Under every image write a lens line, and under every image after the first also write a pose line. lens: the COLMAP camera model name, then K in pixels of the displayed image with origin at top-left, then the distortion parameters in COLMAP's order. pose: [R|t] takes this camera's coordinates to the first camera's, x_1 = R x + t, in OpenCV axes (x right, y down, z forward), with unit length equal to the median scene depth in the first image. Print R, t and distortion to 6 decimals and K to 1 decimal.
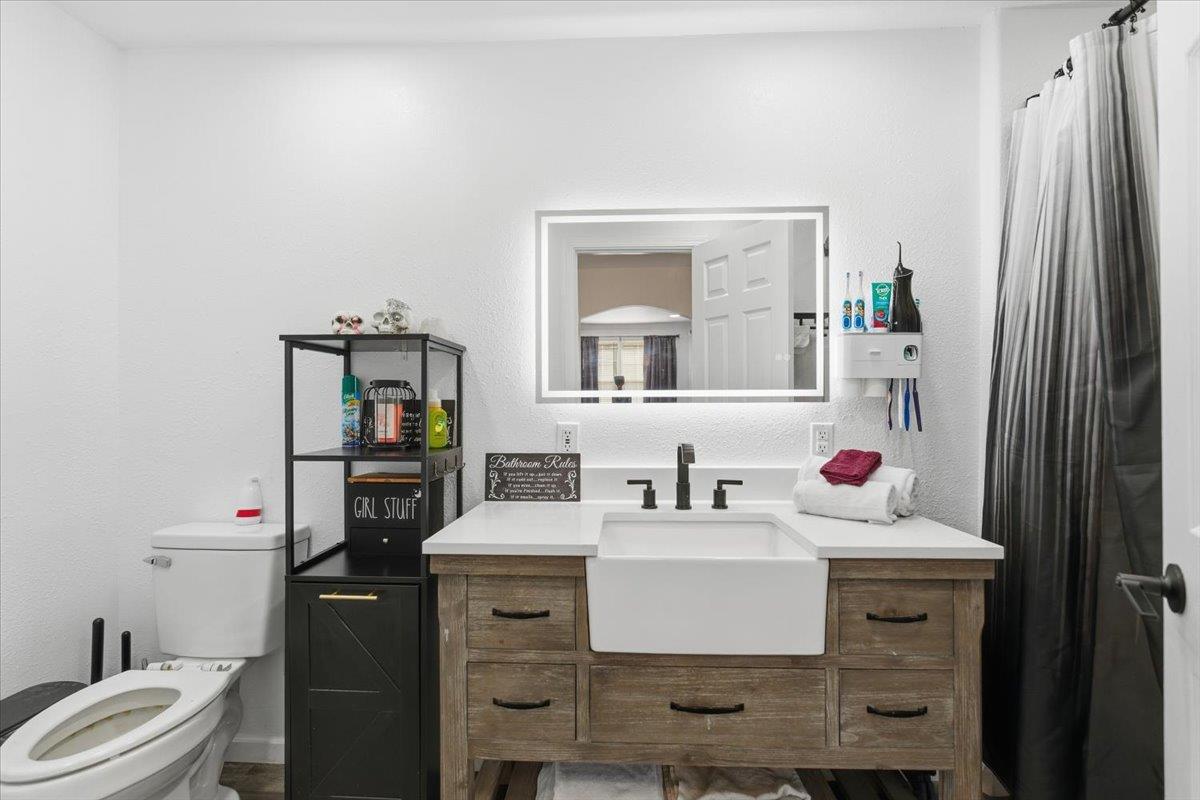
lens RADIAL K [[531.2, 0, 605.3], [0, 531.2, 398.7], [0, 0, 1]] dist [-0.009959, 0.001869]
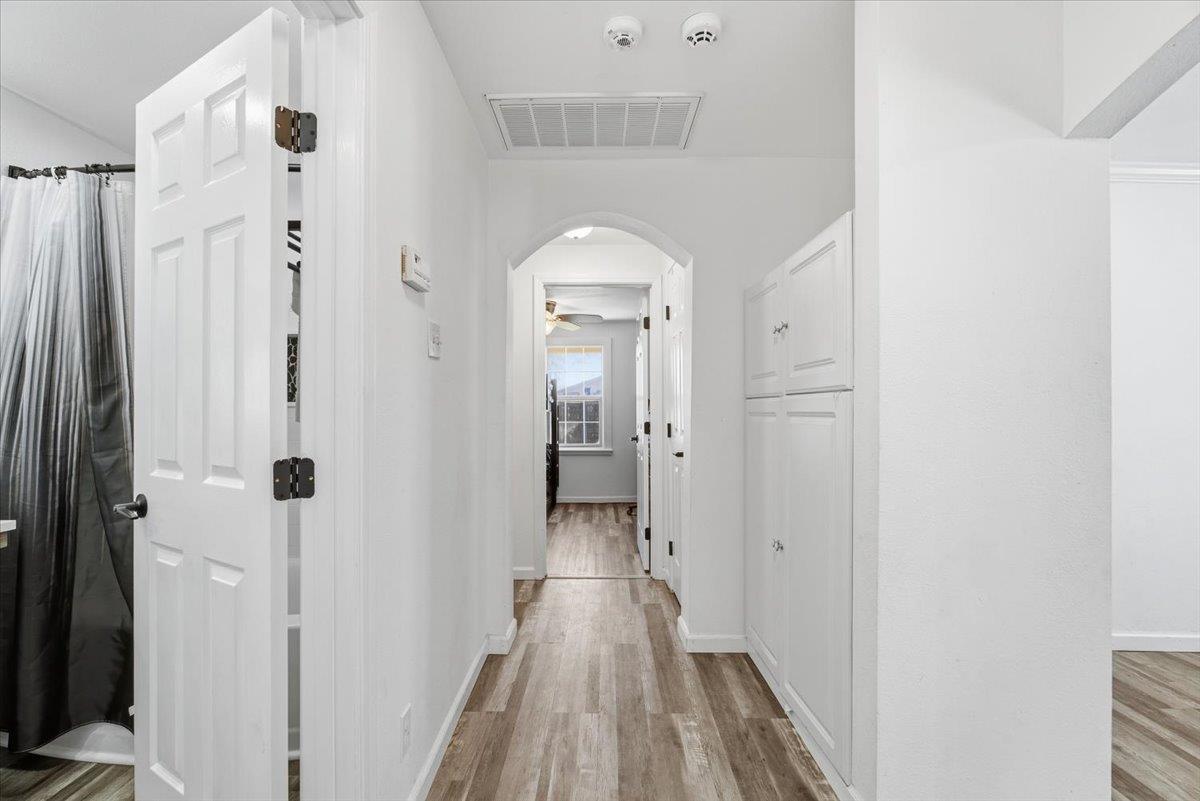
lens RADIAL K [[531.2, 0, 604.2], [0, 531.2, 400.2], [0, 0, 1]] dist [-0.009959, 0.001869]
pose [[-0.061240, 0.013301, 0.998034, -0.659869], [-0.001869, 0.999908, -0.013441, -0.013288], [-0.998121, -0.002688, -0.061210, -0.407517]]
